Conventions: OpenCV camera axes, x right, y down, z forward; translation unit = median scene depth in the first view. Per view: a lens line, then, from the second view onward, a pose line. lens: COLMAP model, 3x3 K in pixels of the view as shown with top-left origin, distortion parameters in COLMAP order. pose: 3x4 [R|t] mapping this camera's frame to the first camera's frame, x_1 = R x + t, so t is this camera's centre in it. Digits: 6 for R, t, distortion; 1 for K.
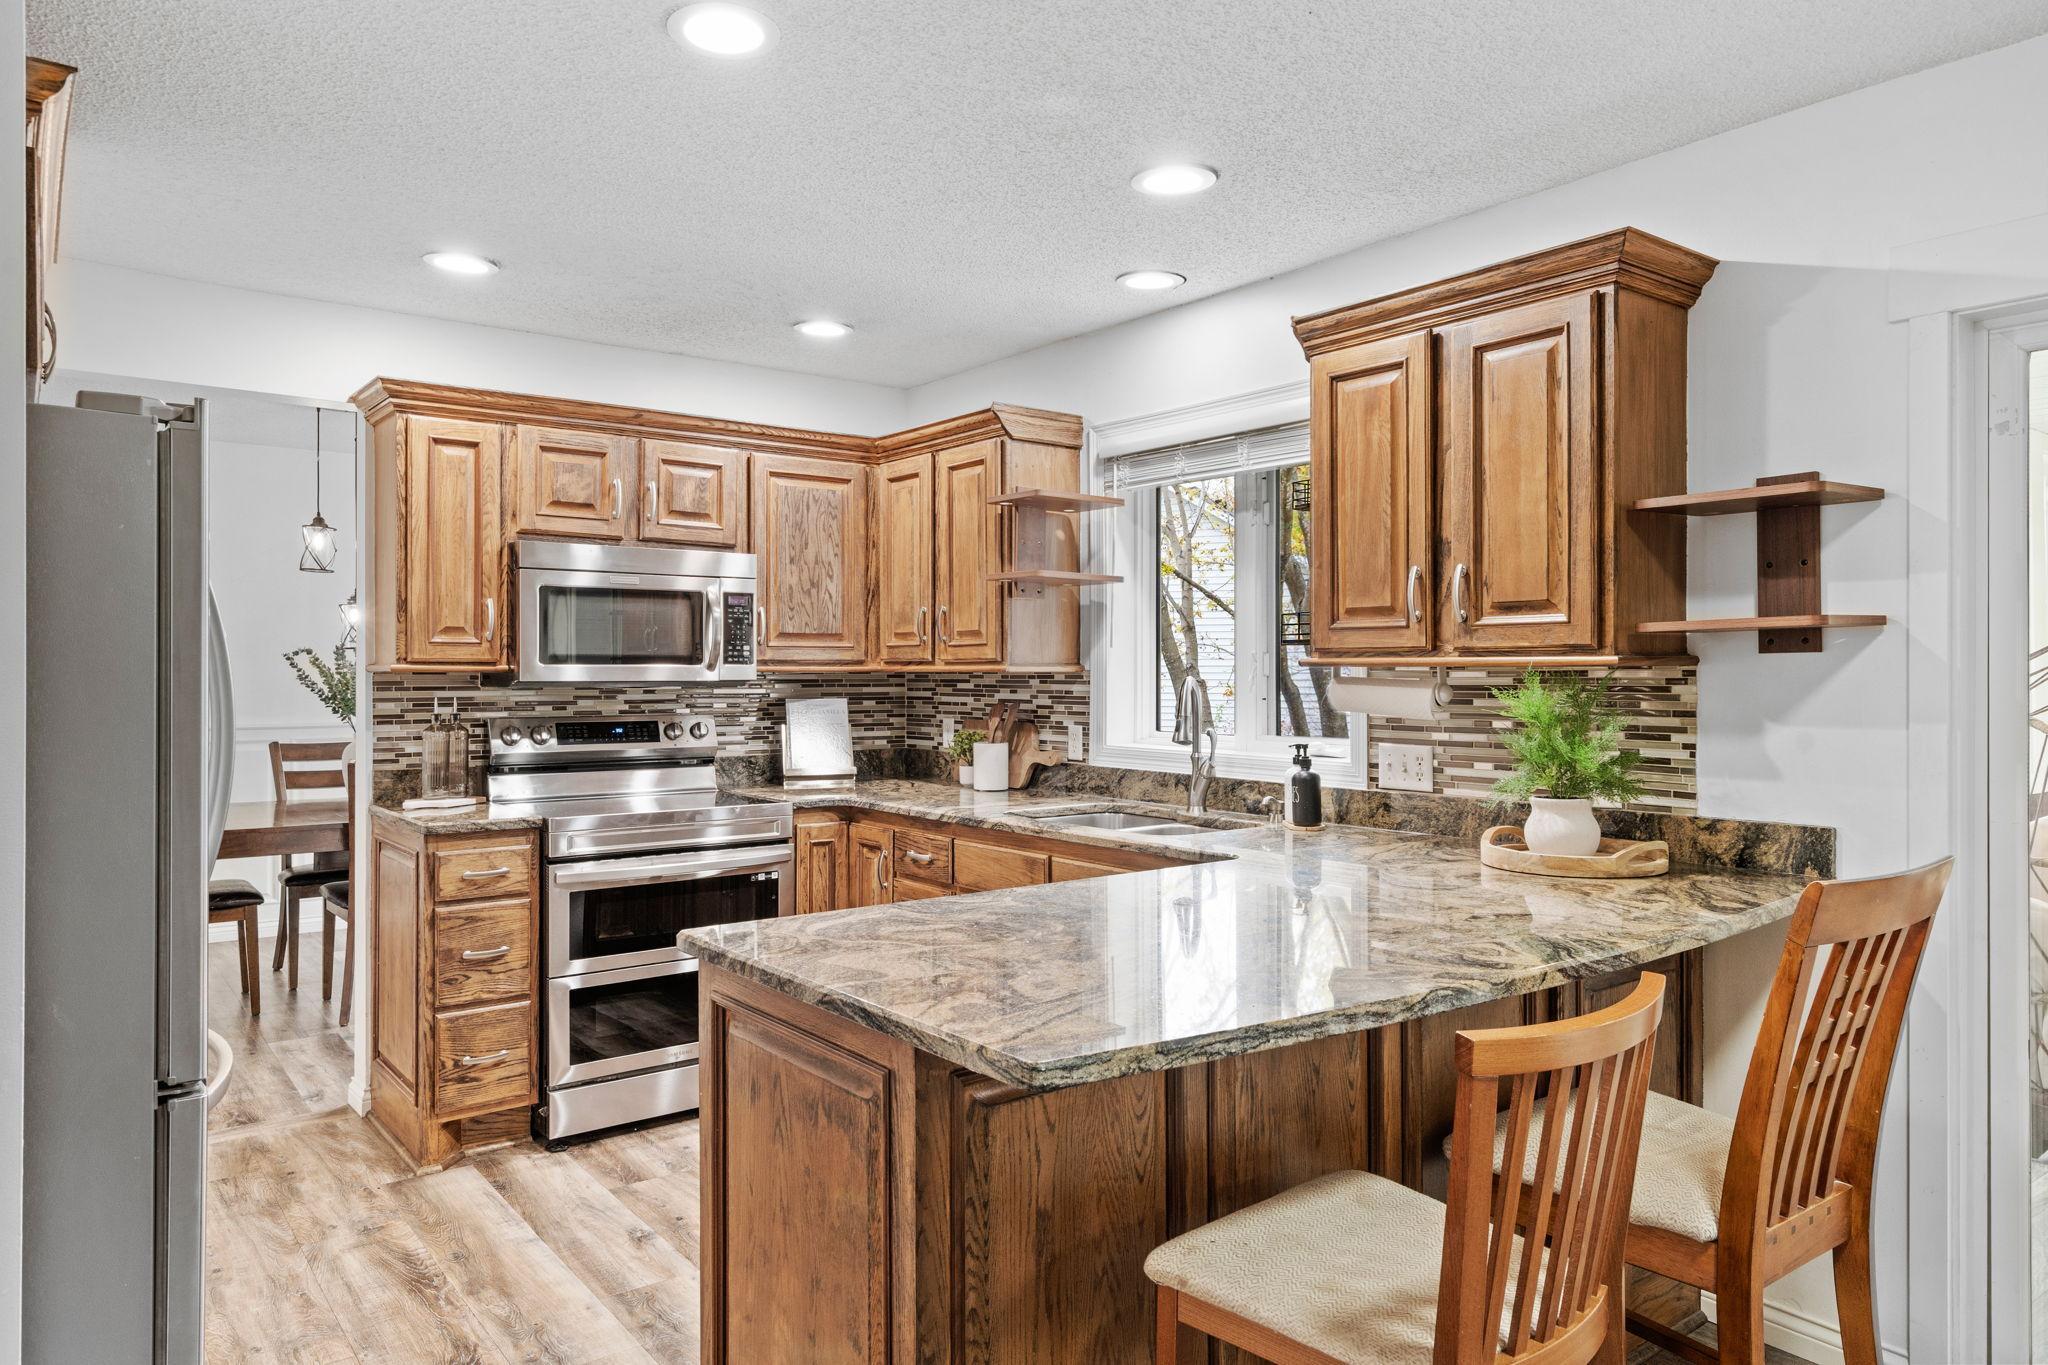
lens RADIAL K [[1360.3, 0, 1024.8], [0, 1360.3, 672.3], [0, 0, 1]] dist [-0.006058, -0.001807]
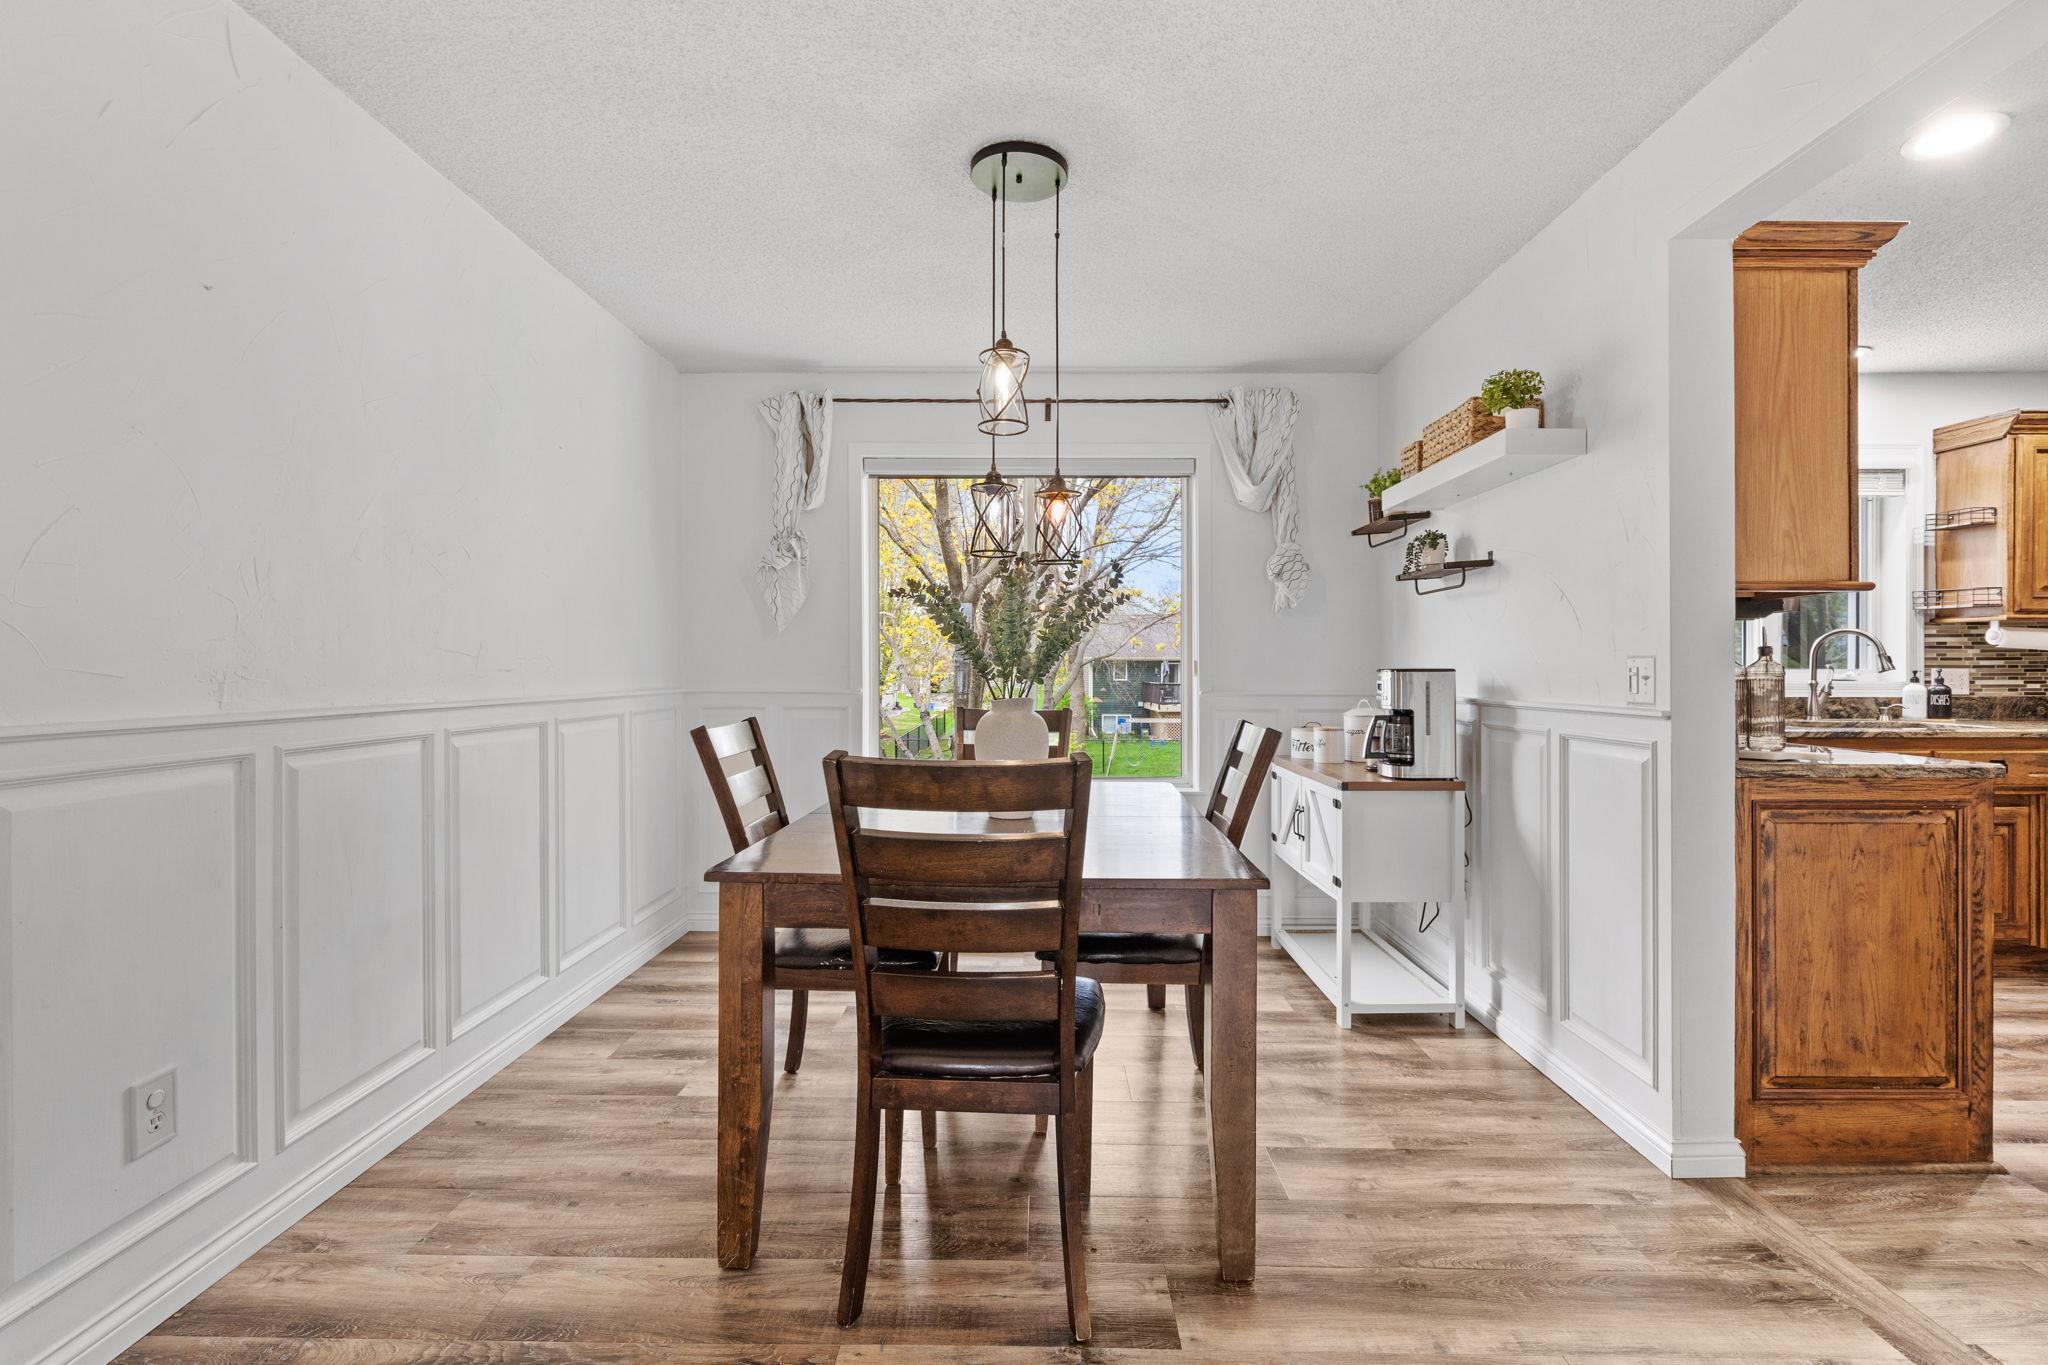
lens RADIAL K [[971.7, 0, 1021.7], [0, 971.7, 666.0], [0, 0, 1]] dist [-0.002174, 0.000340]
pose [[0.608976, -0.007017, 0.793158, -1.102462], [0.003045, 0.999974, 0.006509, 0.030140], [-0.793183, -0.001548, 0.608981, 0.930104]]
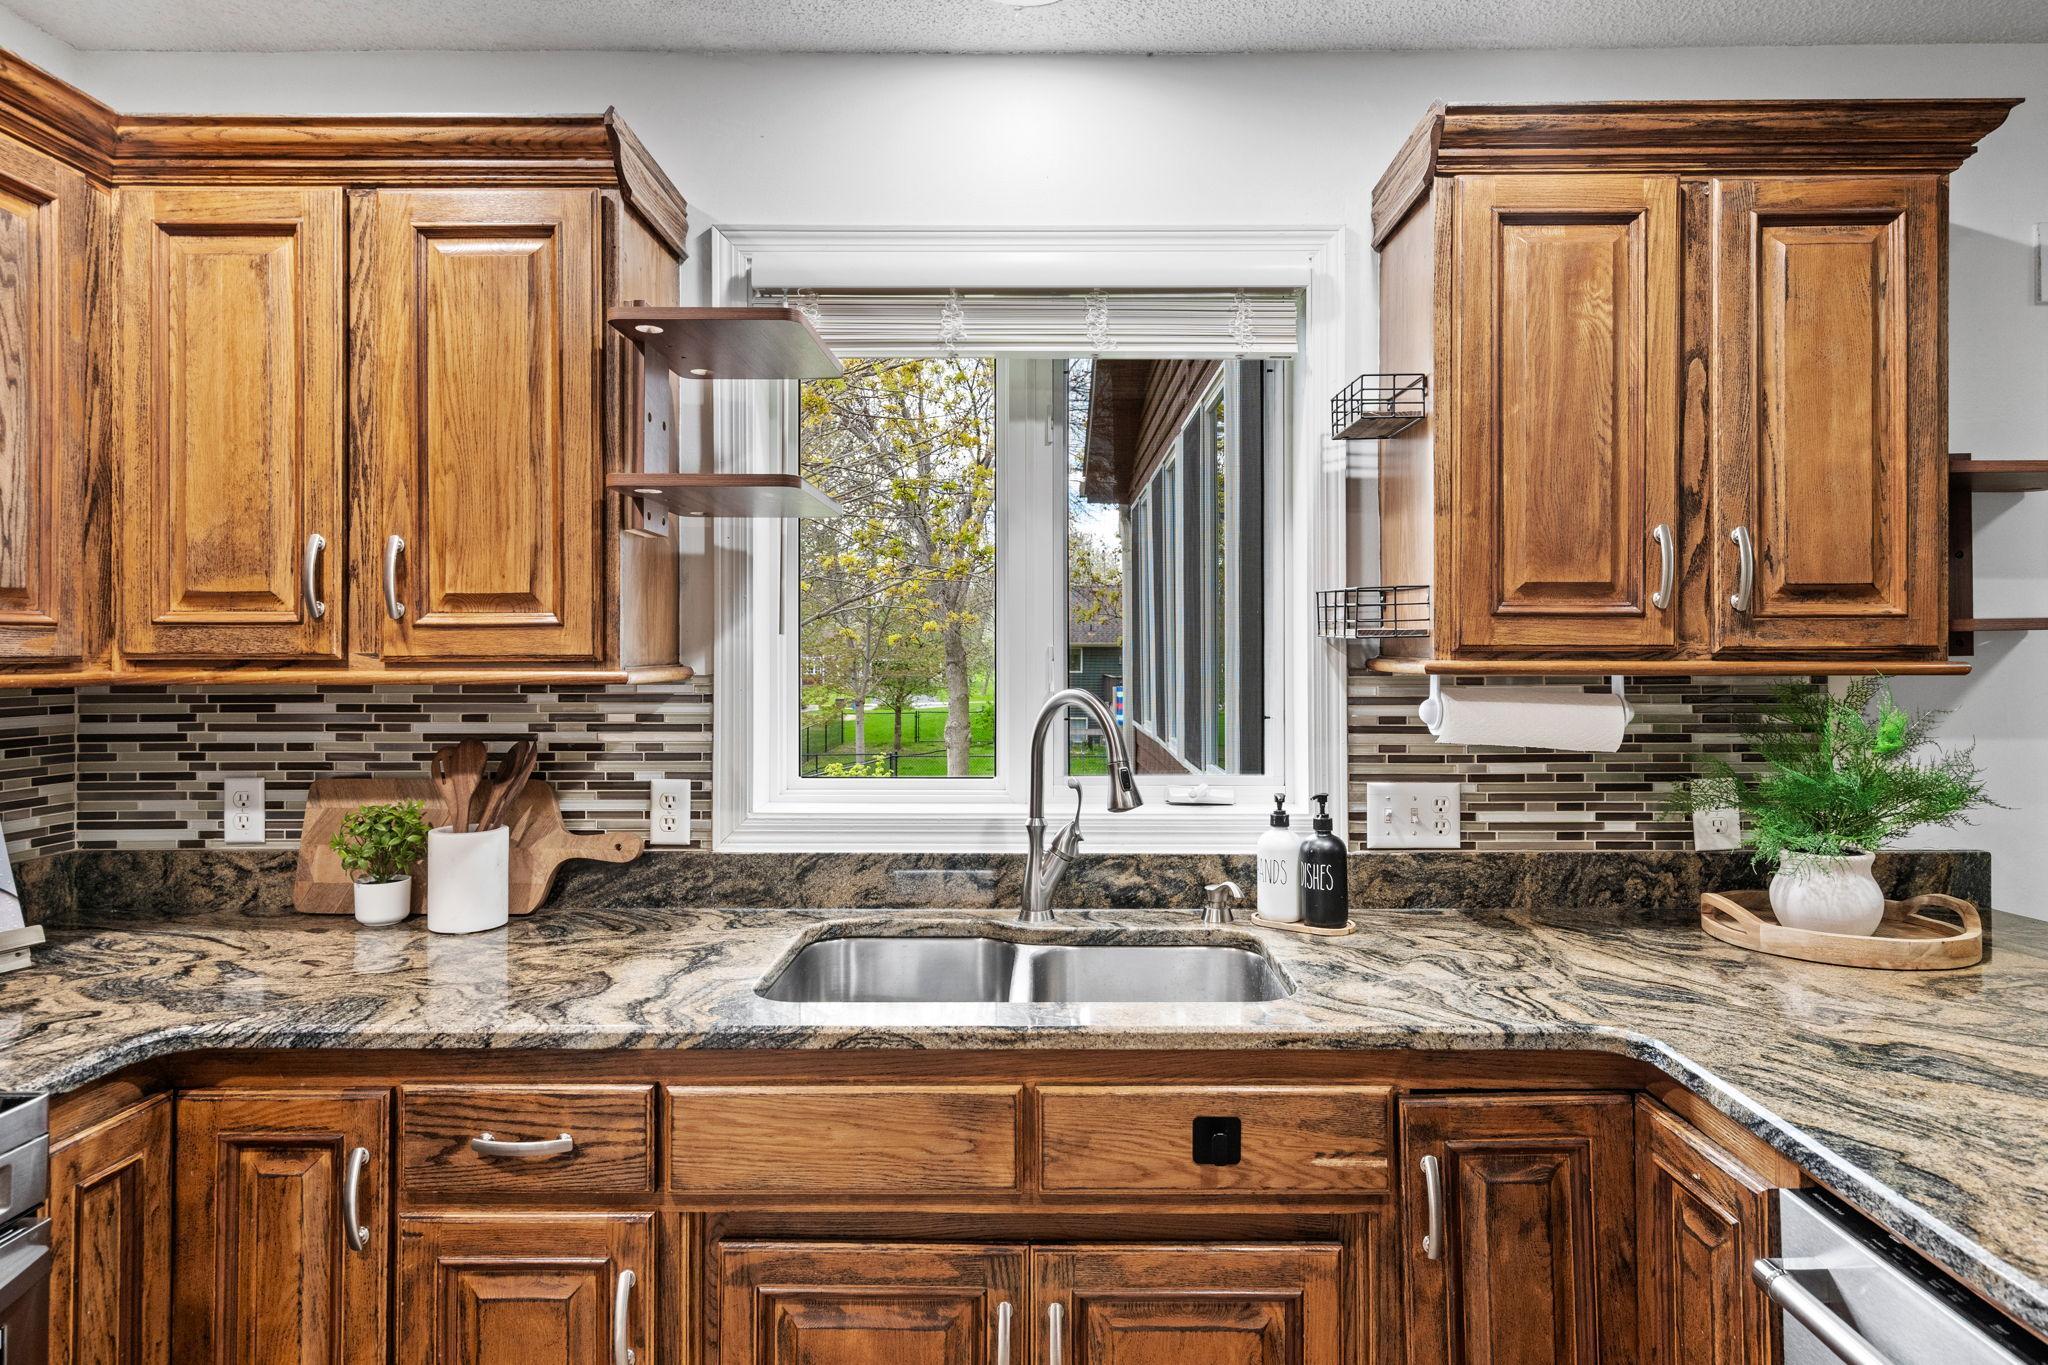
lens RADIAL K [[1196.5, 0, 1042.8], [0, 1196.5, 637.8], [0, 0, 1]] dist [0.009023, -0.000593]
pose [[0.605766, 0.005711, 0.795623, -0.251785], [0.001046, 0.999968, -0.007974, -0.012602], [-0.795642, 0.005662, 0.605740, 0.612890]]
